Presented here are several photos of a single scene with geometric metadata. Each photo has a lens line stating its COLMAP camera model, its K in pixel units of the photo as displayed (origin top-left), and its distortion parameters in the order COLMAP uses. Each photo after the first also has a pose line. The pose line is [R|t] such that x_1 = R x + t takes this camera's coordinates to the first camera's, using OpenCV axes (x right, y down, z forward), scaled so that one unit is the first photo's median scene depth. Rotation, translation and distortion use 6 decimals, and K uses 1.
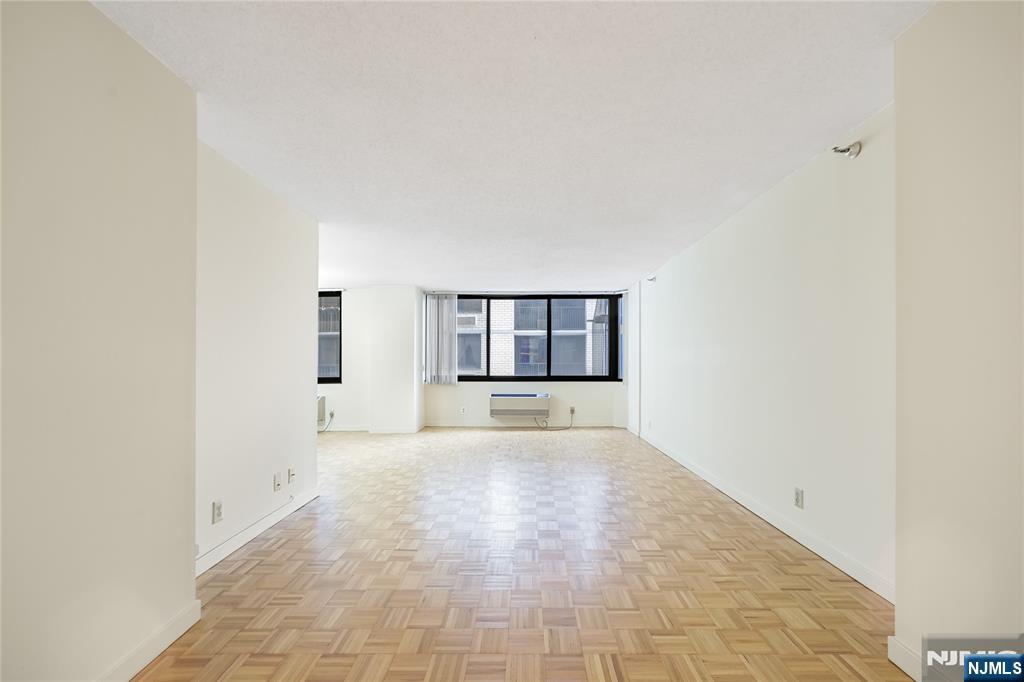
lens RADIAL K [[405.4, 0, 534.6], [0, 405.4, 358.7], [0, 0, 1]] dist [-0.028409, 0.003092]
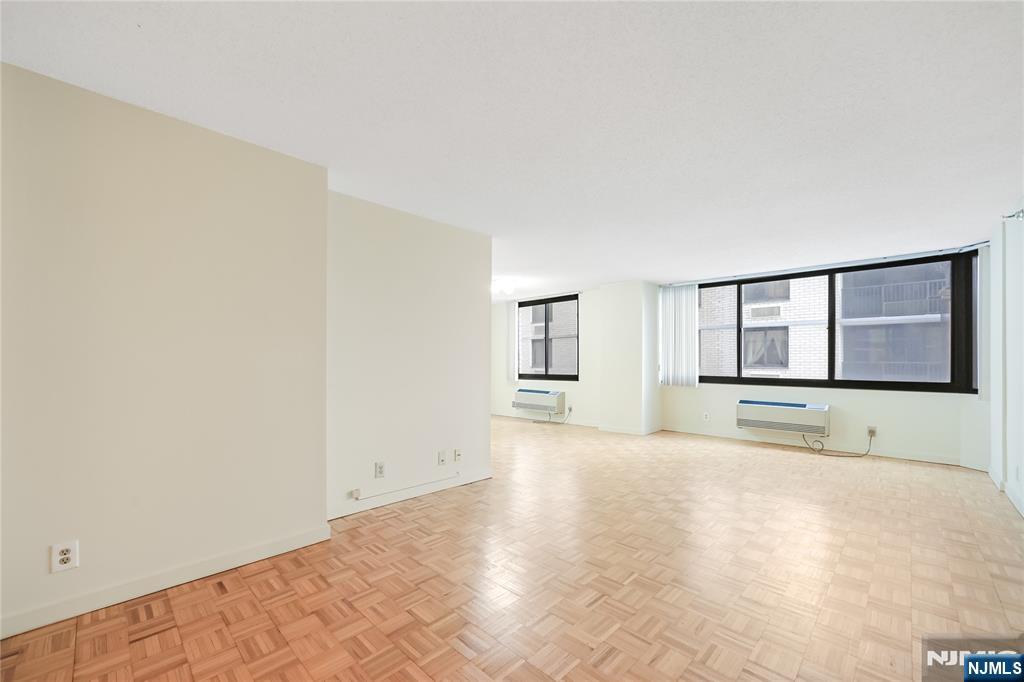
lens RADIAL K [[405.4, 0, 512.9], [0, 405.4, 348.7], [0, 0, 1]] dist [-0.028409, 0.003092]
pose [[0.701862, -0.019476, -0.712047, 0.164315], [0.004003, 0.999718, -0.023399, 0.001804], [0.712302, 0.013572, 0.701742, 0.113869]]
